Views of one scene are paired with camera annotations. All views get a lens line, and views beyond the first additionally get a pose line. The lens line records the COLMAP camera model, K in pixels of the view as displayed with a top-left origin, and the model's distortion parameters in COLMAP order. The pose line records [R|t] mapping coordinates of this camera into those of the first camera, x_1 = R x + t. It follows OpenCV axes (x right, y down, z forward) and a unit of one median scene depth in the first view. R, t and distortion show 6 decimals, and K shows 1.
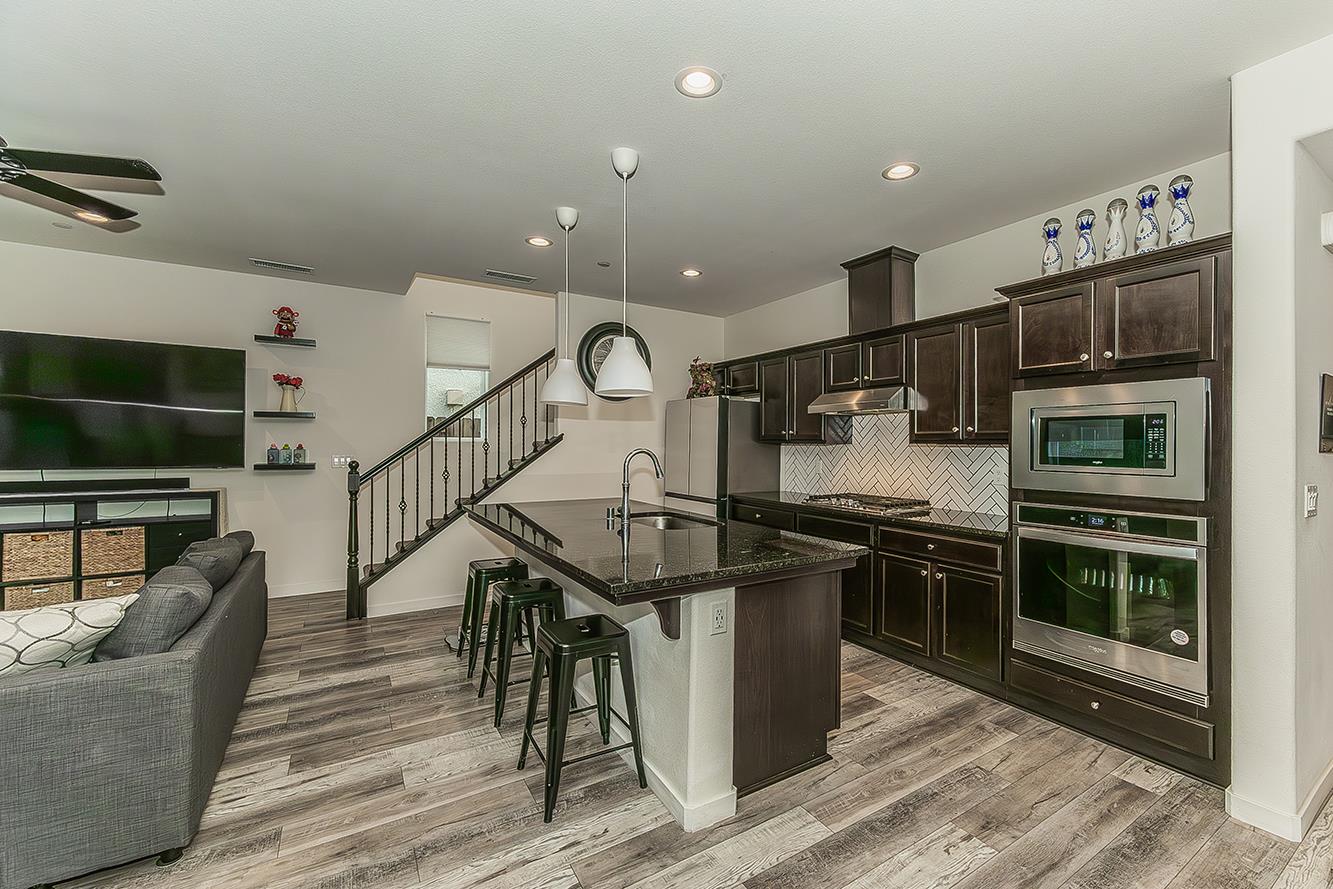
lens RADIAL K [[558.4, 0, 706.4], [0, 558.4, 442.2], [0, 0, 1]] dist [-0.002372, 0.000160]
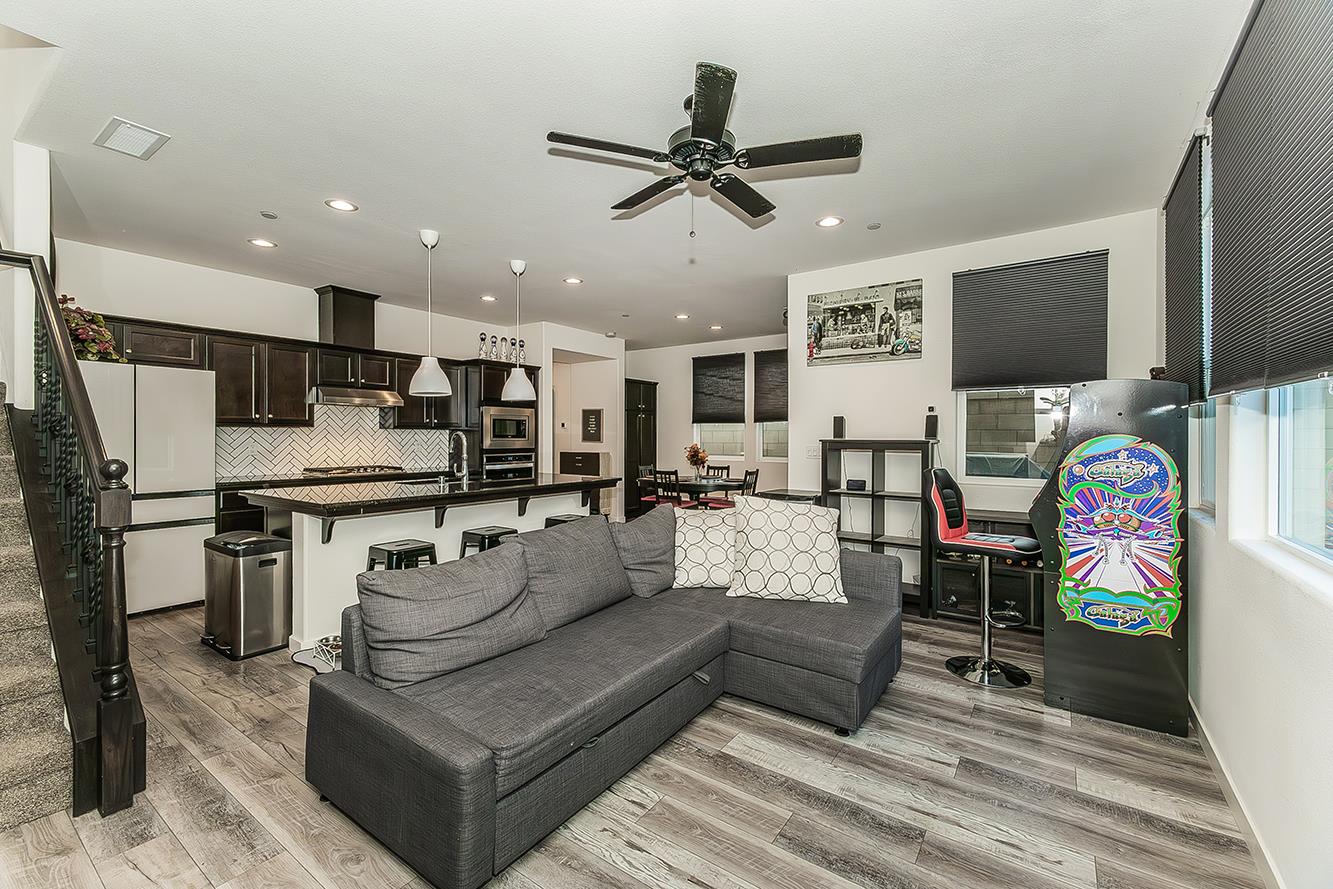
lens RADIAL K [[558.4, 0, 659.3], [0, 558.4, 439.8], [0, 0, 1]] dist [-0.002372, 0.000160]
pose [[-0.358838, -0.014174, 0.933292, -1.304862], [-0.011060, 0.999879, 0.010933, 0.009215], [-0.933334, -0.006399, -0.358951, 0.815931]]
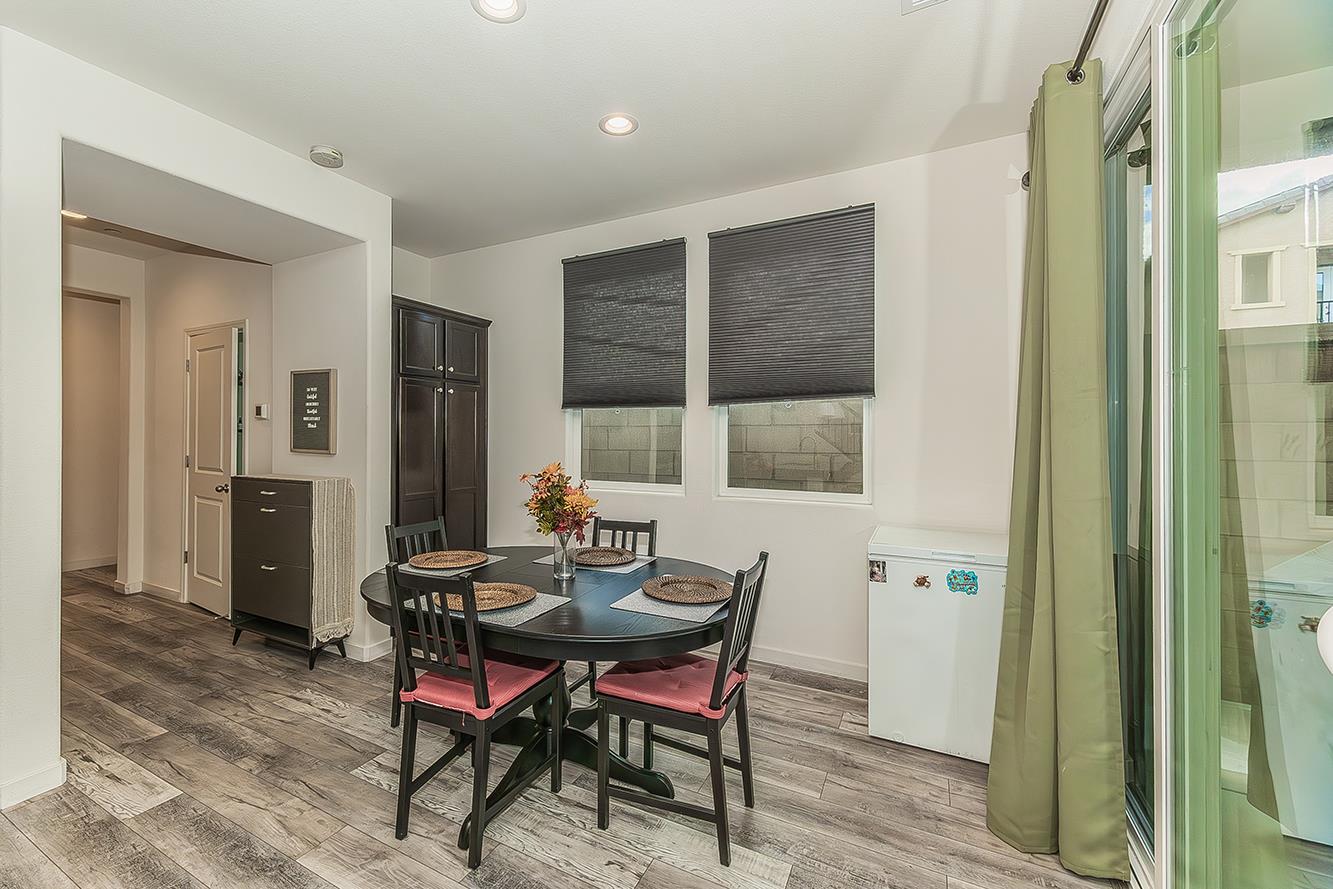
lens RADIAL K [[558.4, 0, 628.3], [0, 558.4, 432.7], [0, 0, 1]] dist [-0.002372, 0.000160]
pose [[-0.477479, -0.006496, 0.878619, -0.204633], [-0.010505, 0.999943, 0.001685, 0.007745], [-0.878580, -0.008425, -0.477520, 0.267817]]
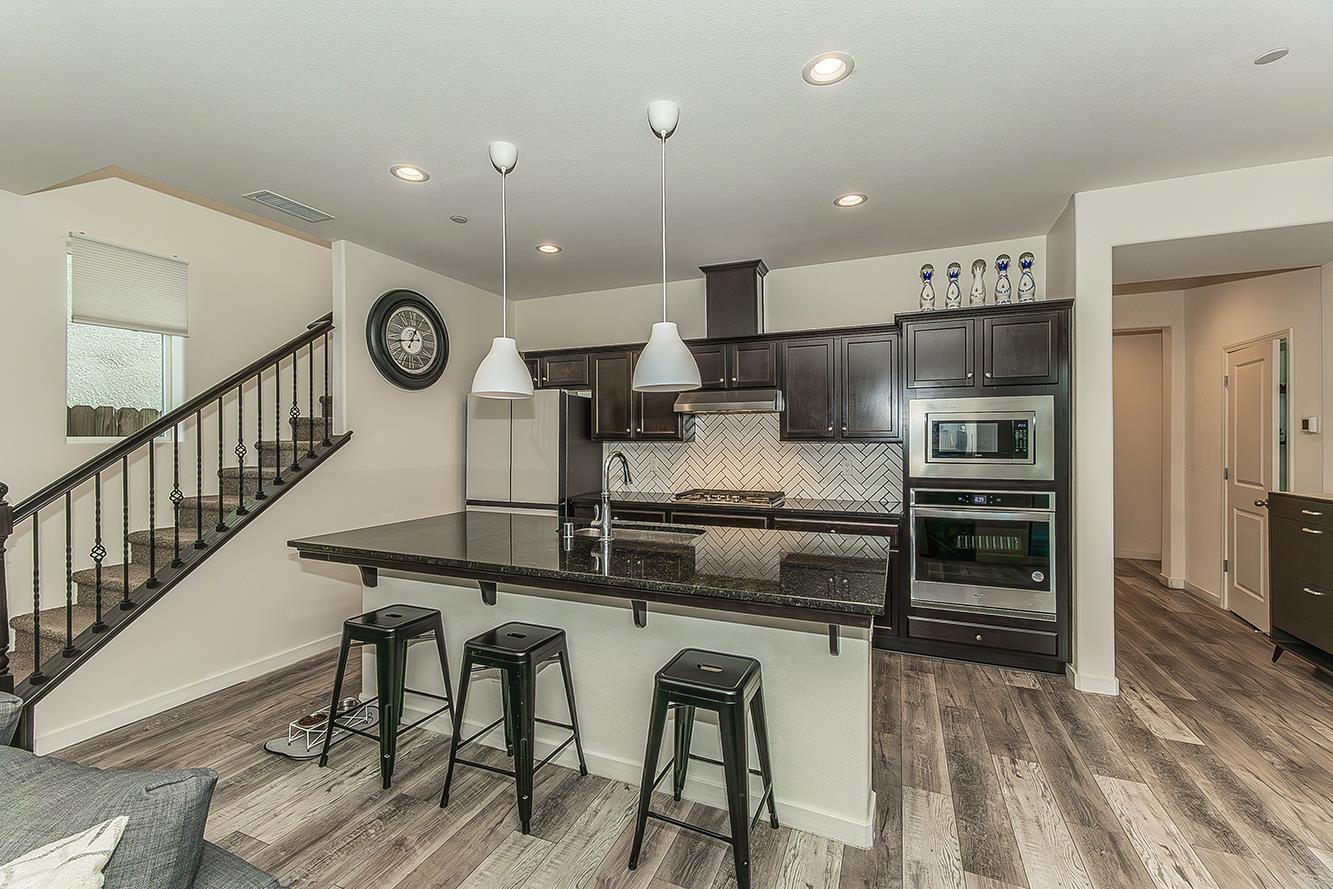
lens RADIAL K [[558.4, 0, 660.9], [0, 558.4, 438.4], [0, 0, 1]] dist [-0.002372, 0.000160]
pose [[0.833389, -0.007363, 0.552637, -0.421858], [0.005593, 0.999972, 0.004888, -0.009425], [-0.552658, -0.000983, 0.833407, 0.194747]]
